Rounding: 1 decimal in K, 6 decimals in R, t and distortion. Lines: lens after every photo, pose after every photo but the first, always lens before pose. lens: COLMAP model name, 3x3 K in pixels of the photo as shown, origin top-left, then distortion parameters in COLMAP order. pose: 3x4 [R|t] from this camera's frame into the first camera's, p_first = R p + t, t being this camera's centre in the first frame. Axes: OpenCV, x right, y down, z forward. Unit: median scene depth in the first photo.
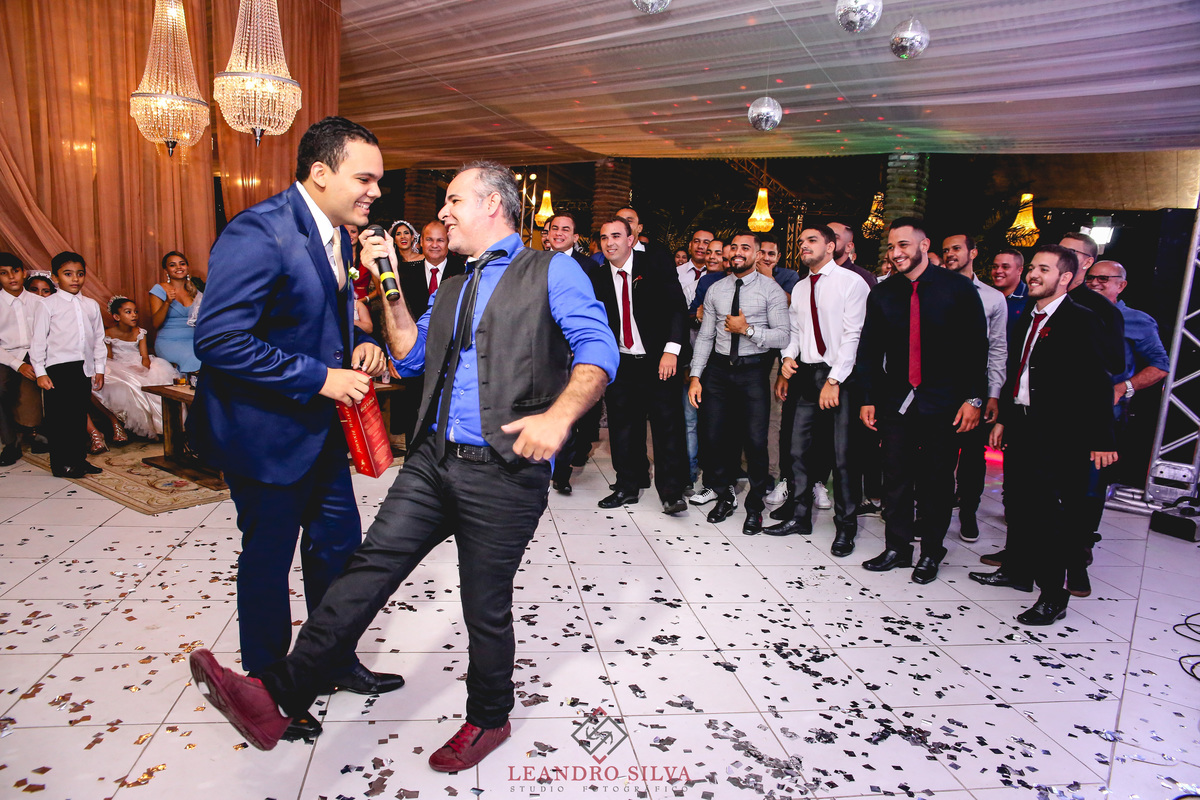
lens RADIAL K [[839.6, 0, 598.0], [0, 839.6, 407.9], [0, 0, 1]] dist [-0.118545, 0.106648]
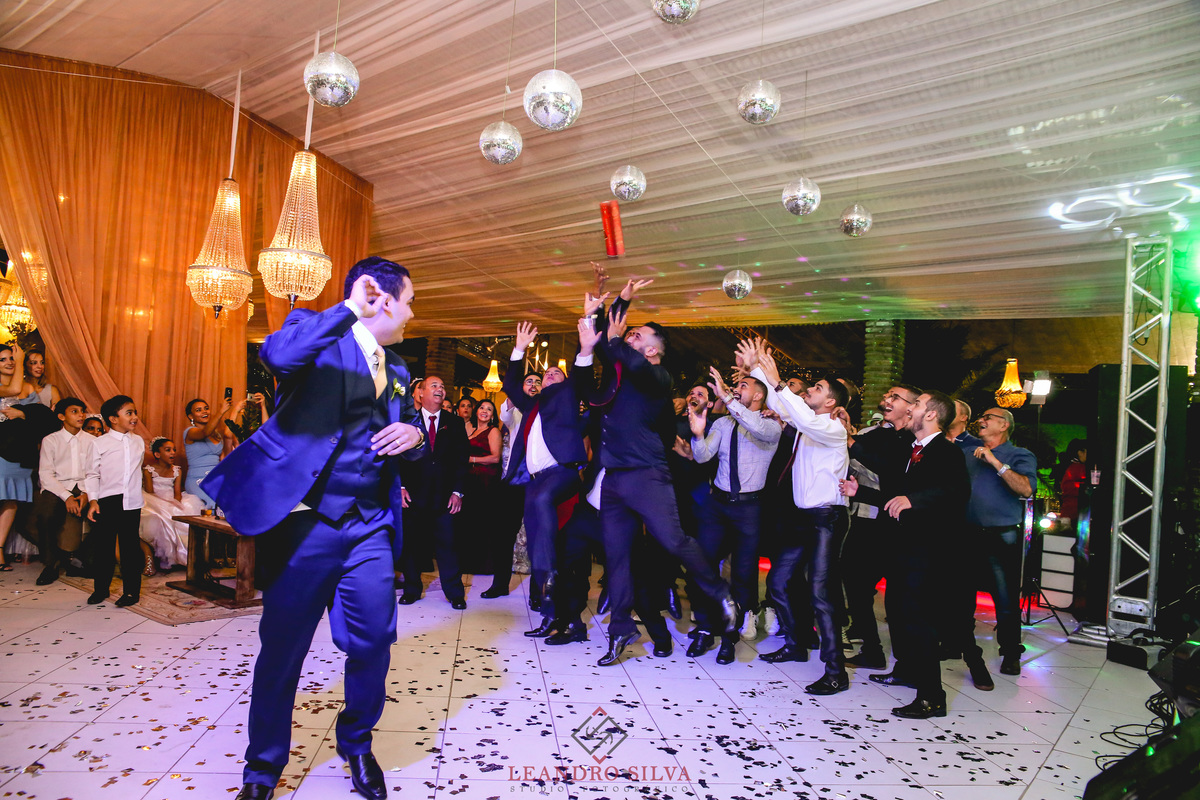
lens RADIAL K [[839.6, 0, 598.0], [0, 839.6, 407.9], [0, 0, 1]] dist [-0.118545, 0.106648]
pose [[0.999612, 0.004245, -0.027531, 0.049814], [-0.009688, 0.979599, -0.200731, 0.046701], [0.026118, 0.200920, 0.979259, -0.103143]]
